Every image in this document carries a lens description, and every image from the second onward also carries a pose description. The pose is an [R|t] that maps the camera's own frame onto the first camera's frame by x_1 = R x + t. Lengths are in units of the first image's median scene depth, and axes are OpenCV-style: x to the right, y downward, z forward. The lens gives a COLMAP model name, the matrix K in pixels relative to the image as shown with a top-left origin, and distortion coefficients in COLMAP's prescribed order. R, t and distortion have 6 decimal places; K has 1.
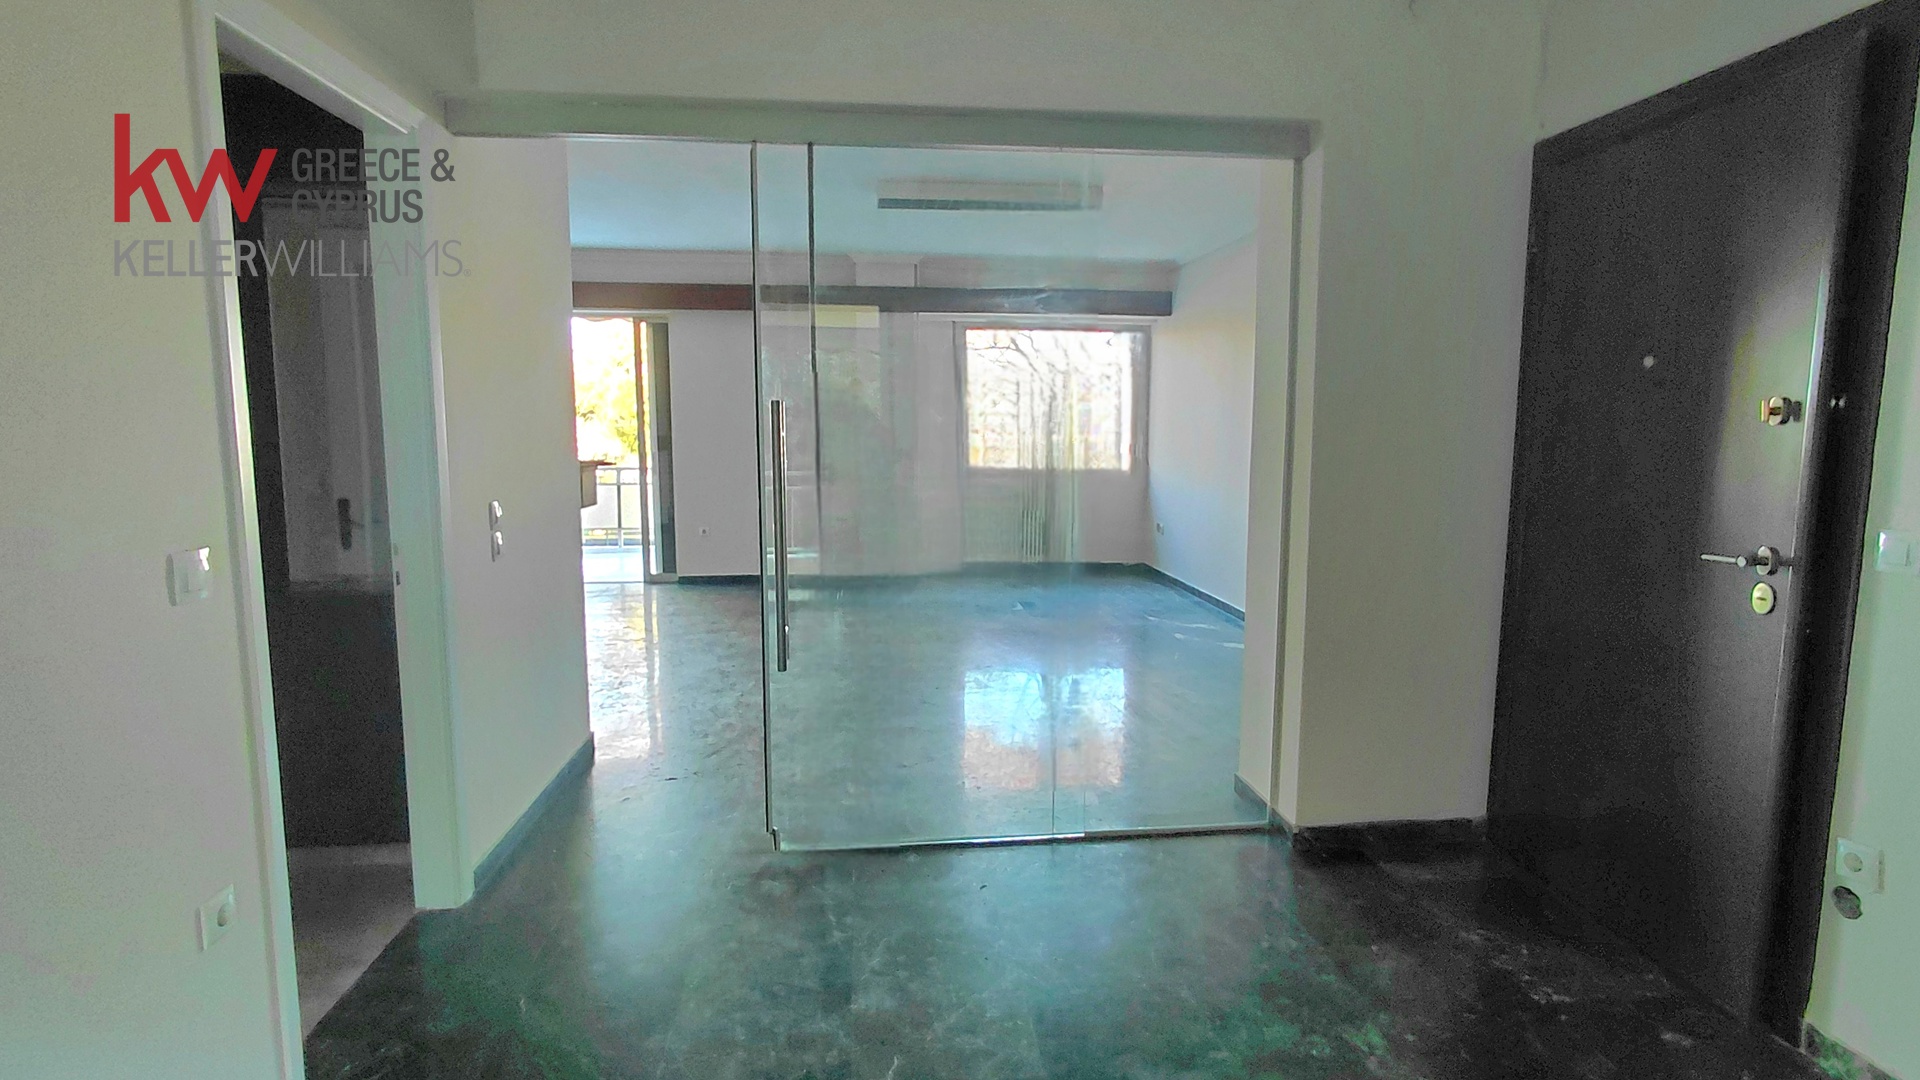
lens RADIAL K [[894.3, 0, 960.0], [0, 894.3, 540.0], [0, 0, 1]] dist [-0.003840, 0.000113]
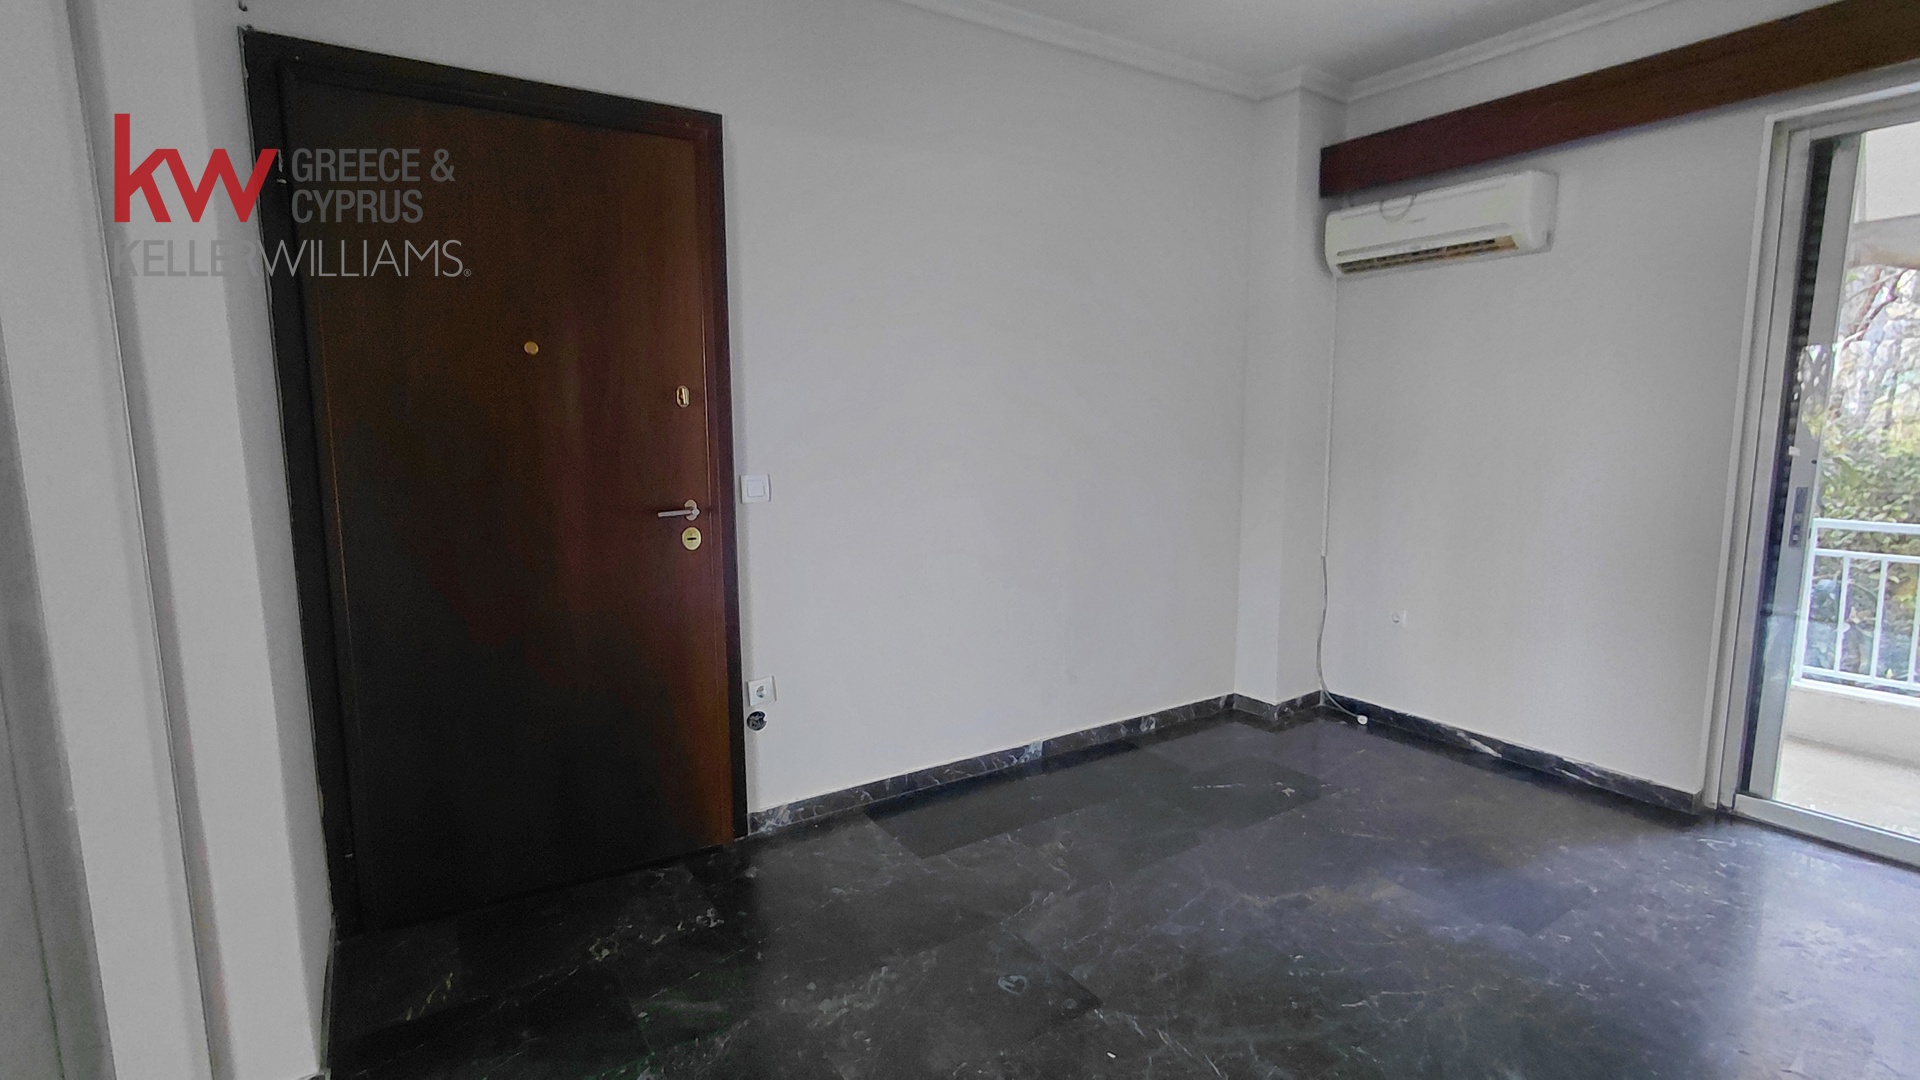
lens RADIAL K [[889.3, 0, 954.2], [0, 889.3, 532.8], [0, 0, 1]] dist [-0.009162, 0.000938]
pose [[-0.451593, -0.109342, 0.885499, -0.441728], [0.106742, 0.978713, 0.175289, -0.131111], [-0.885816, 0.173679, -0.430309, 1.220532]]
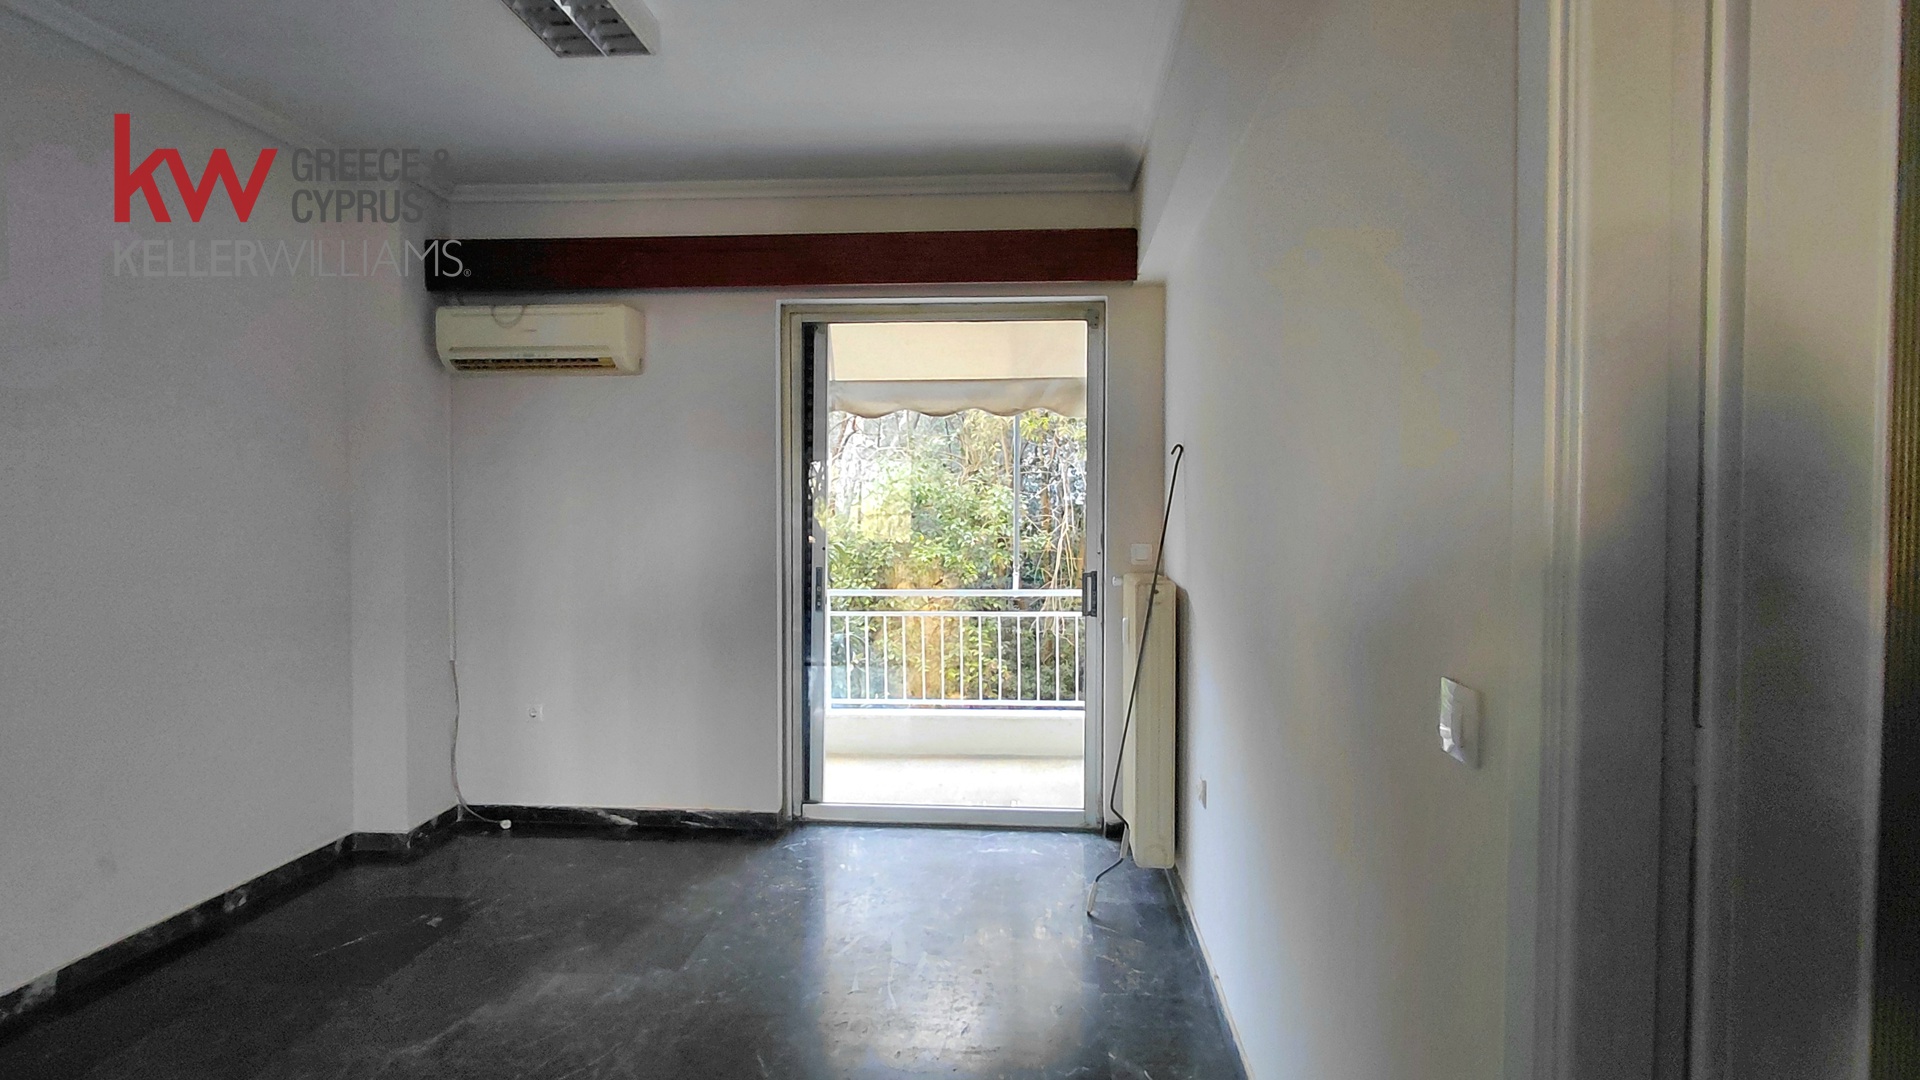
lens RADIAL K [[944.8, 0, 960.0], [0, 944.8, 540.0], [0, 0, 1]] dist [-0.002951, -0.000023]
pose [[-0.982446, -0.004466, 0.186494, -0.569321], [0.022062, 0.989916, 0.139928, -0.185502], [-0.185238, 0.141586, -0.972440, 1.580005]]
